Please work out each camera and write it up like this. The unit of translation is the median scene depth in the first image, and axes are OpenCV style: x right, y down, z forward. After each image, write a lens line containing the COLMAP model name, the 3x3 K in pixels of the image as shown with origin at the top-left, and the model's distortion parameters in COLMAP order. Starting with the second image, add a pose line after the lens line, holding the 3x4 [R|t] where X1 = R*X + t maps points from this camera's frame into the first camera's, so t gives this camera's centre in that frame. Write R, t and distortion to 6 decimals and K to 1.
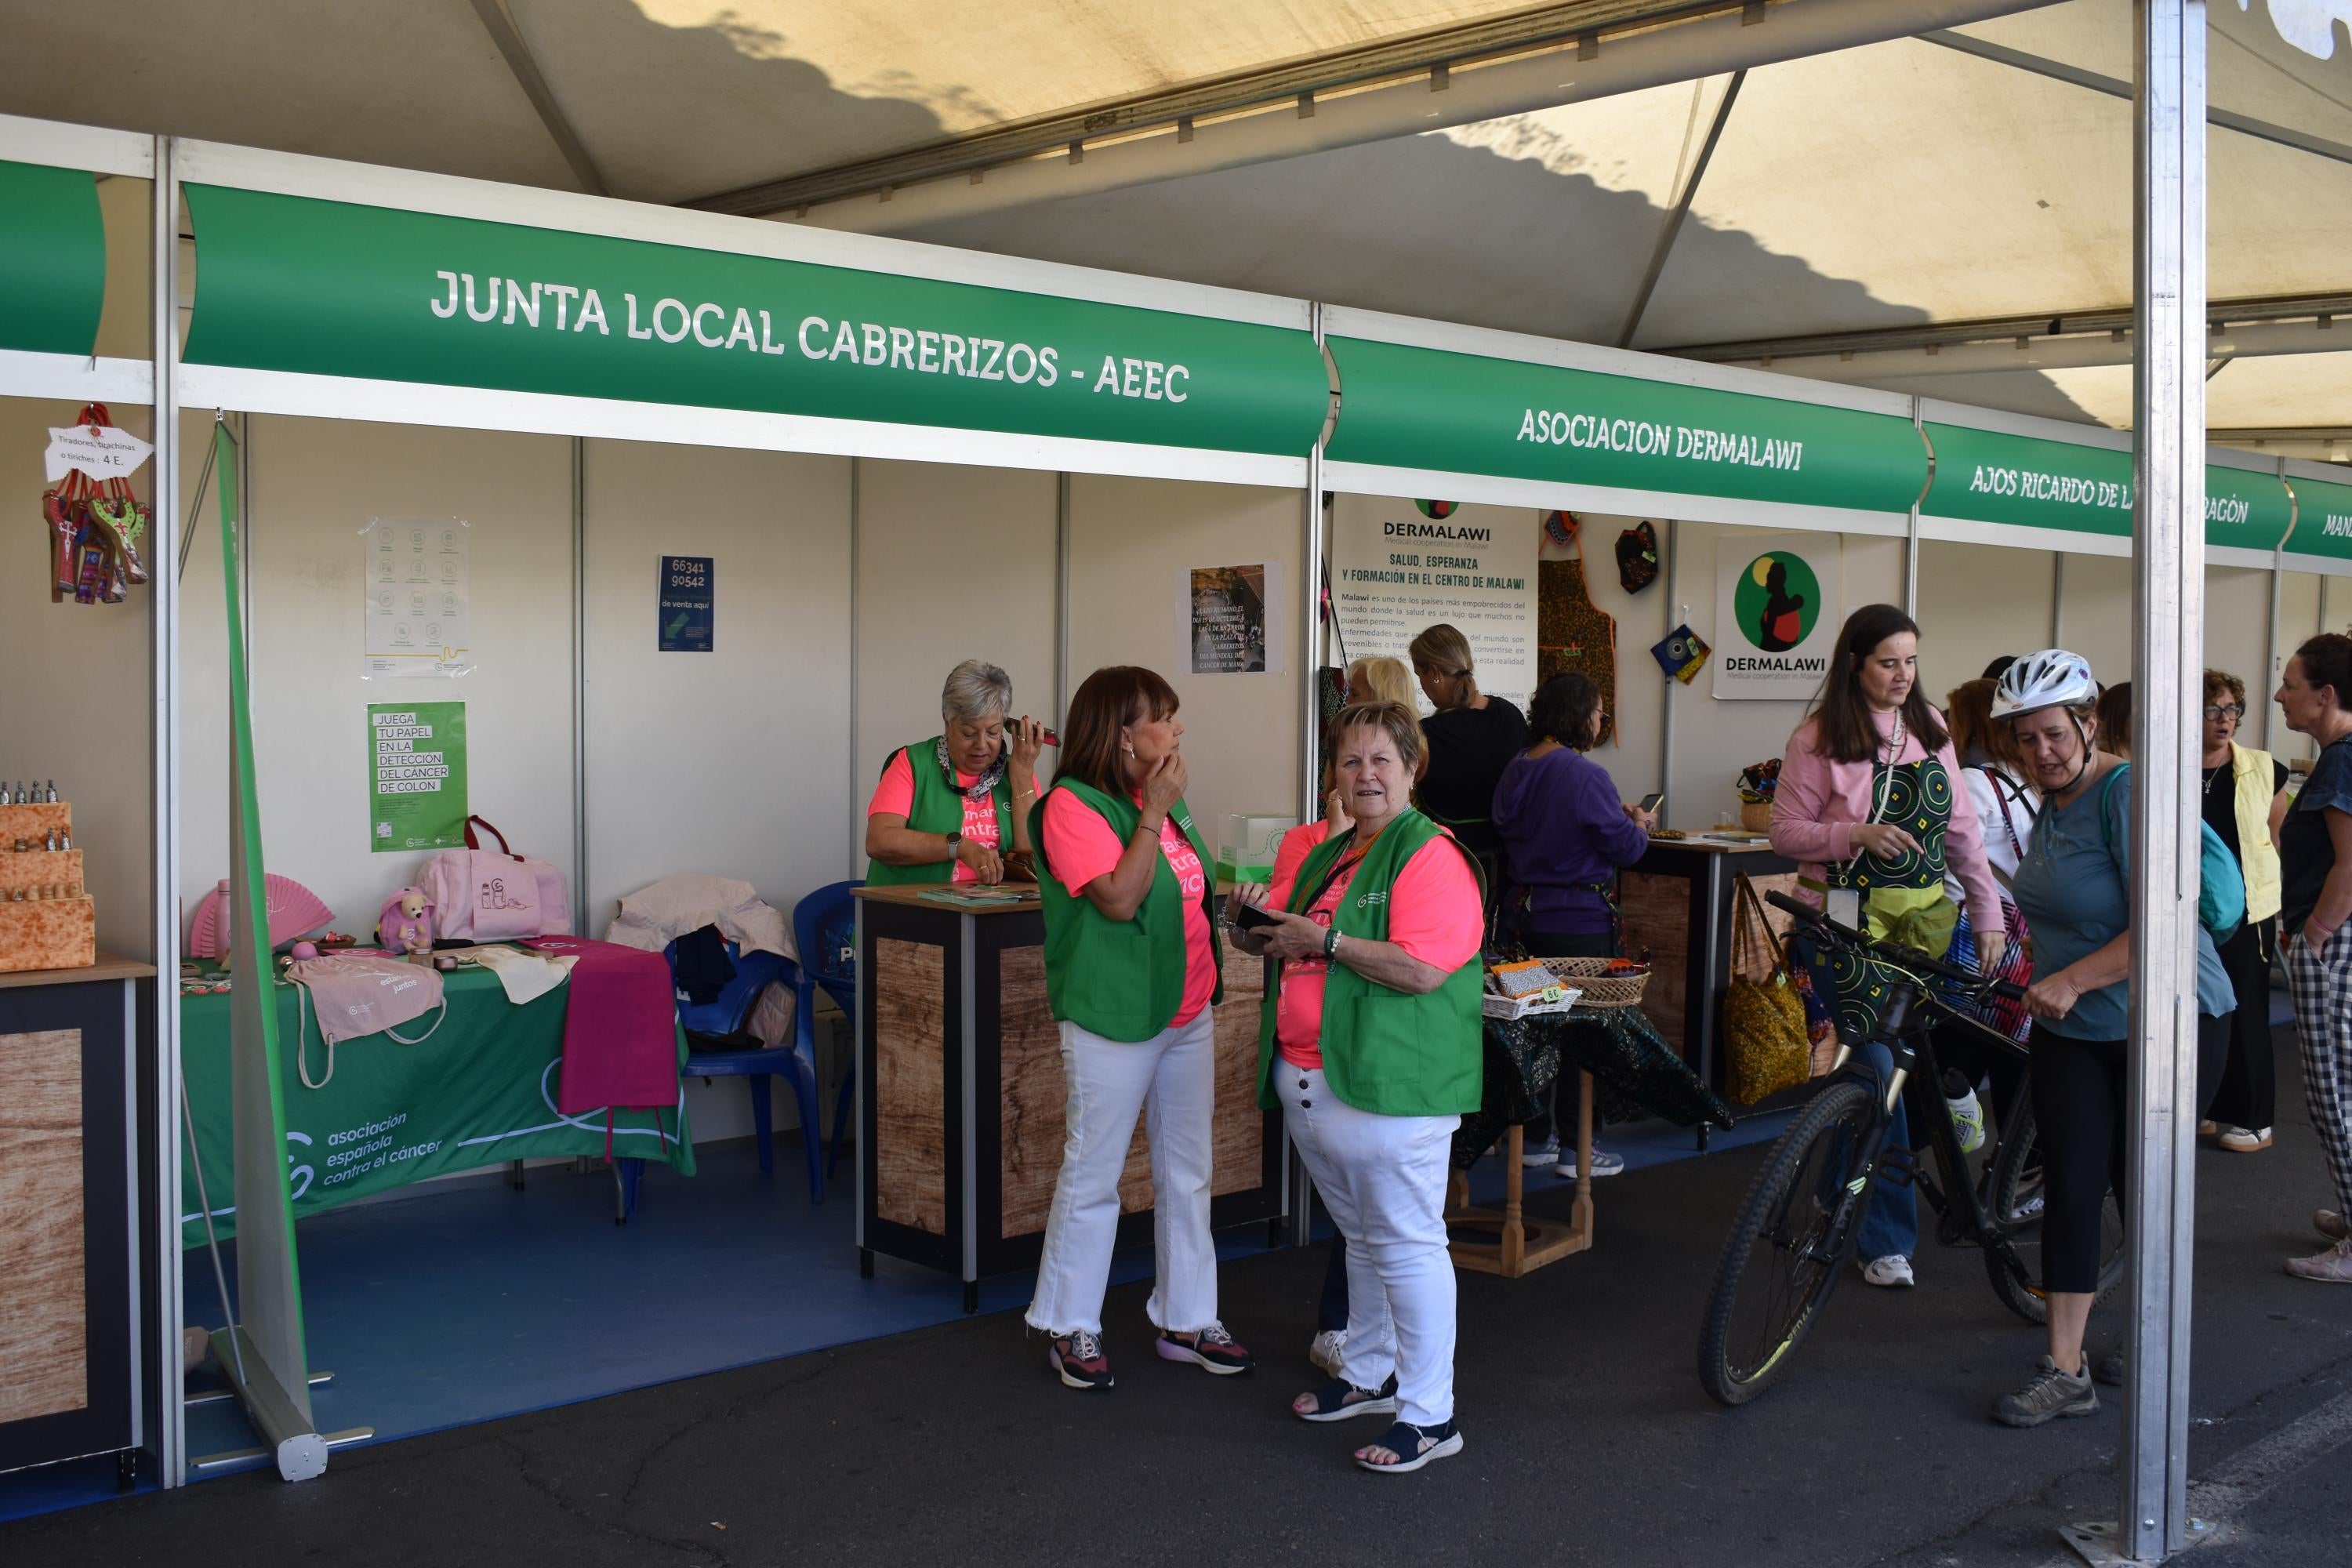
lens RADIAL K [[3041.8, 0, 1218.2], [0, 3041.8, 748.9], [0, 0, 1]] dist [-0.051302, -0.013475]
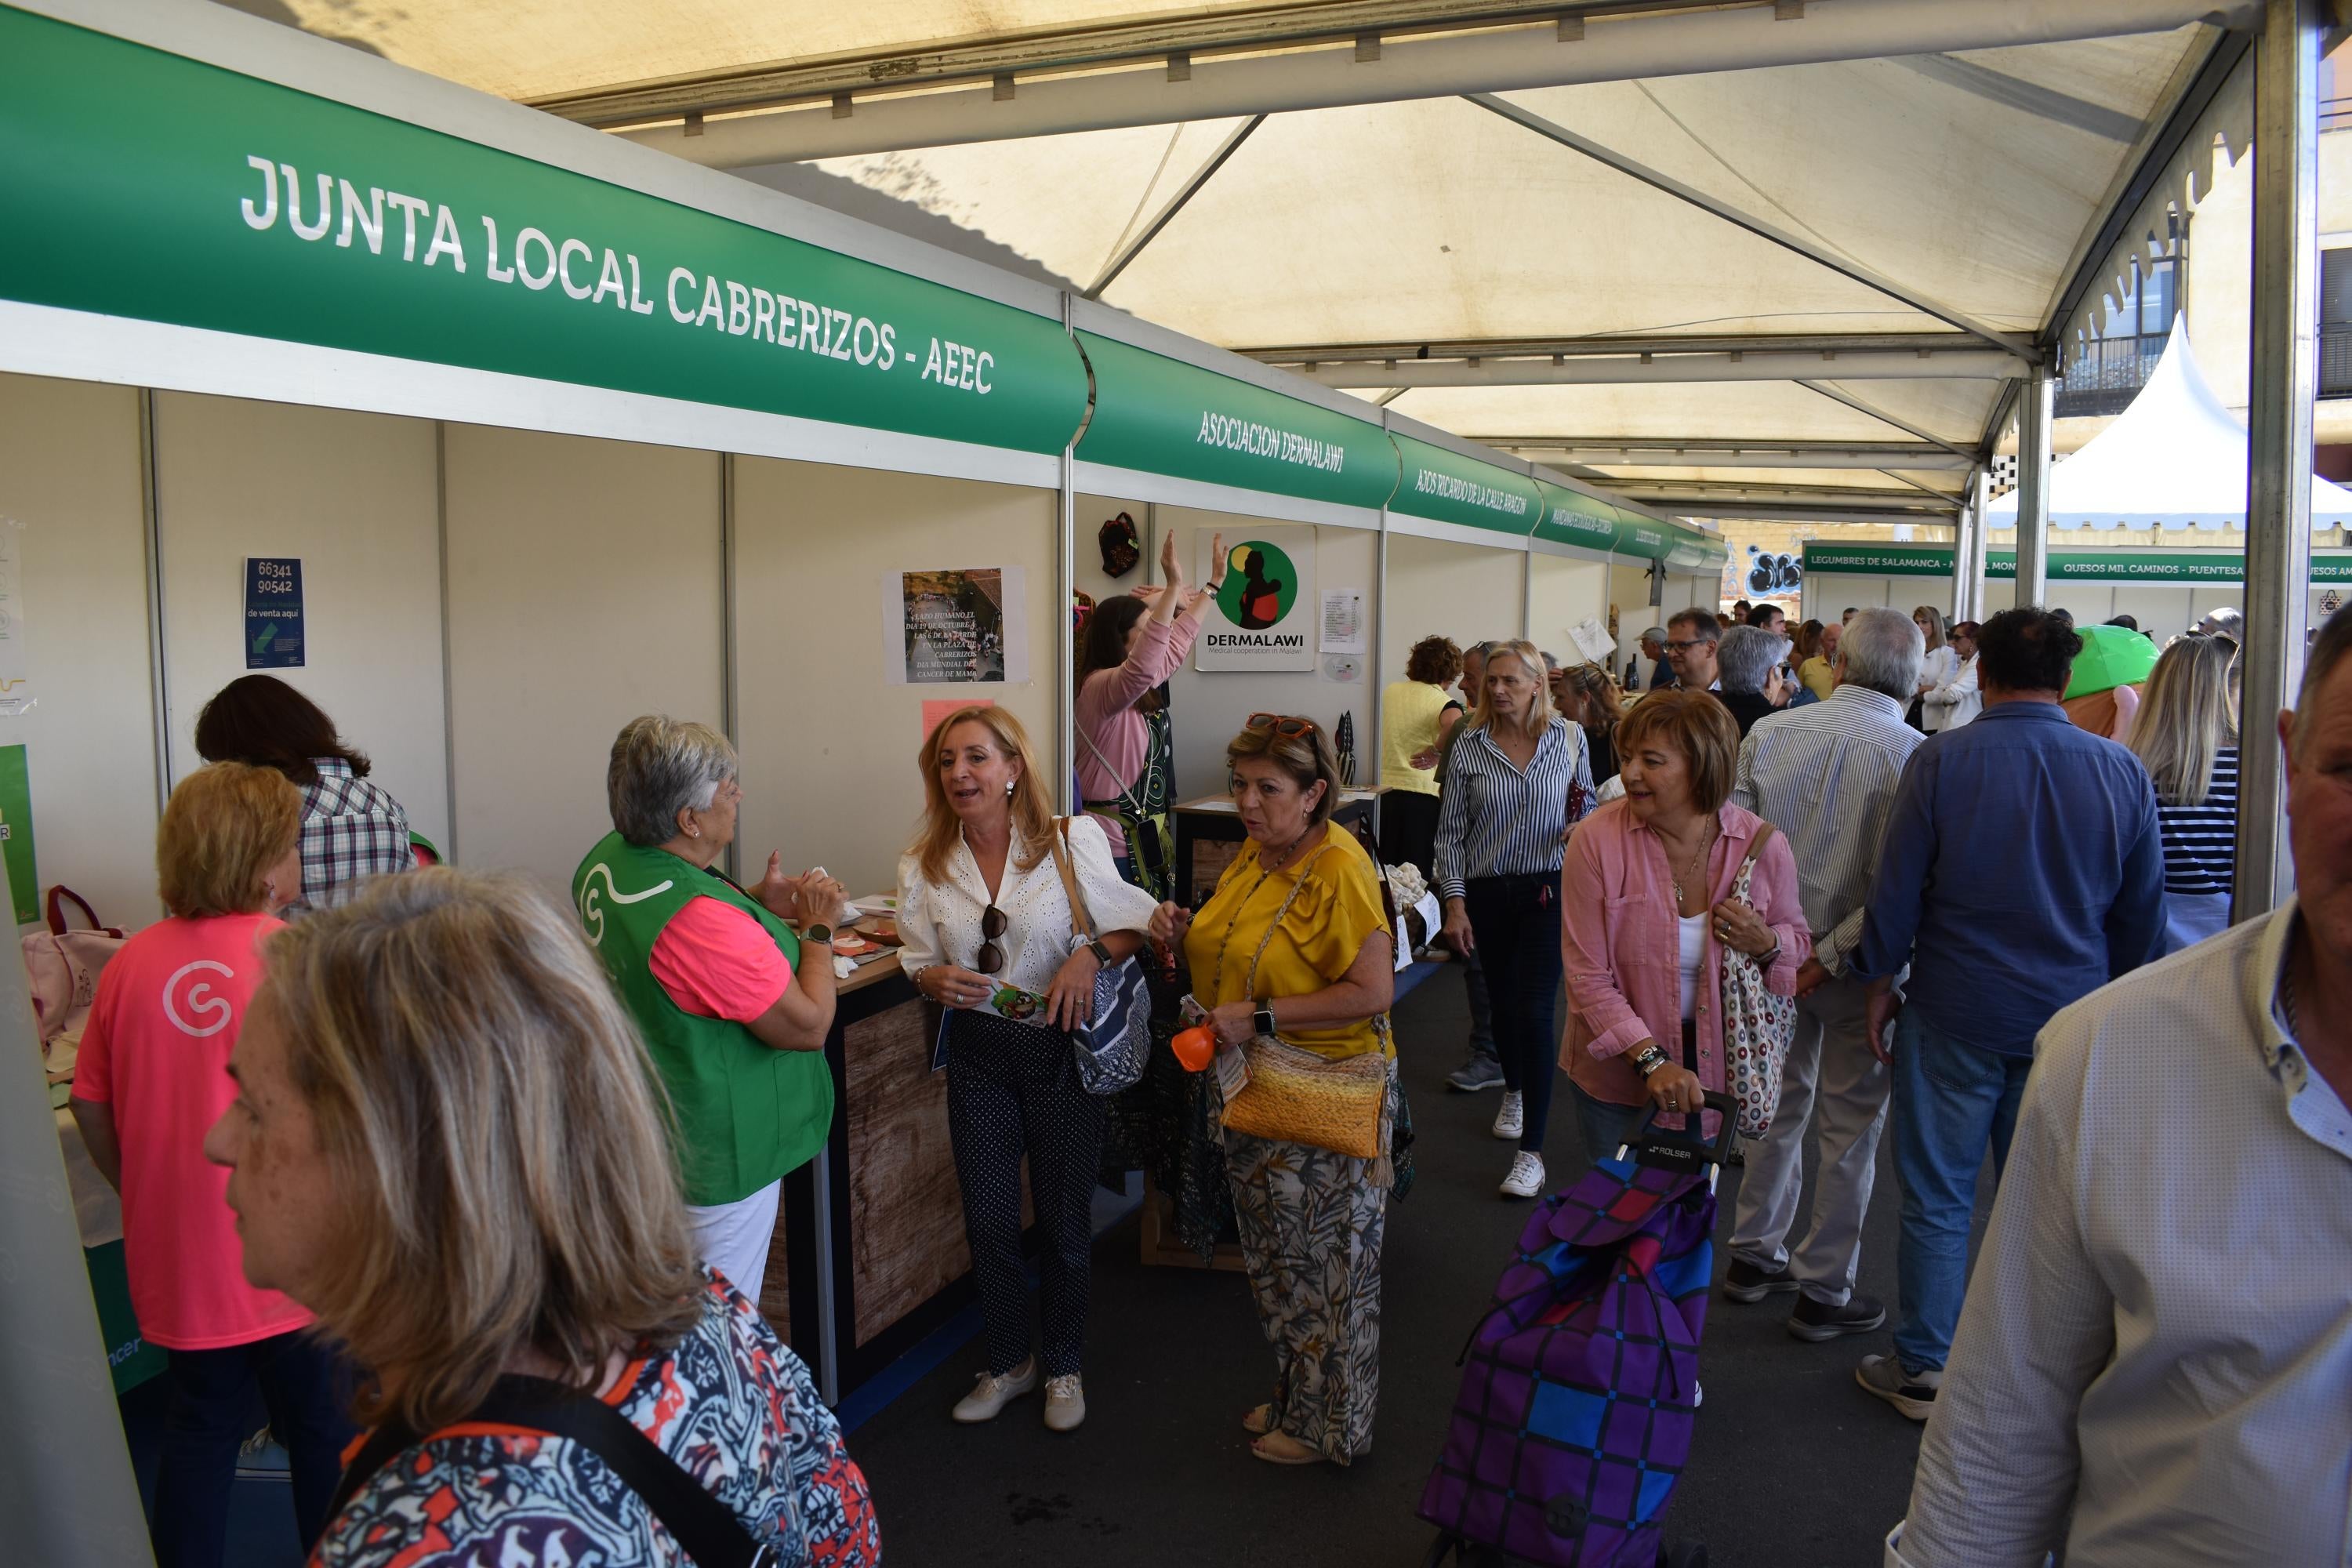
lens RADIAL K [[1960.9, 0, 1211.1], [0, 1960.9, 767.9], [0, 0, 1]] dist [-0.092855, 0.009476]
pose [[0.883959, -0.052244, 0.464637, -0.228104], [0.019479, 0.996990, 0.075043, -0.046085], [-0.467159, -0.057284, 0.882316, 0.456116]]
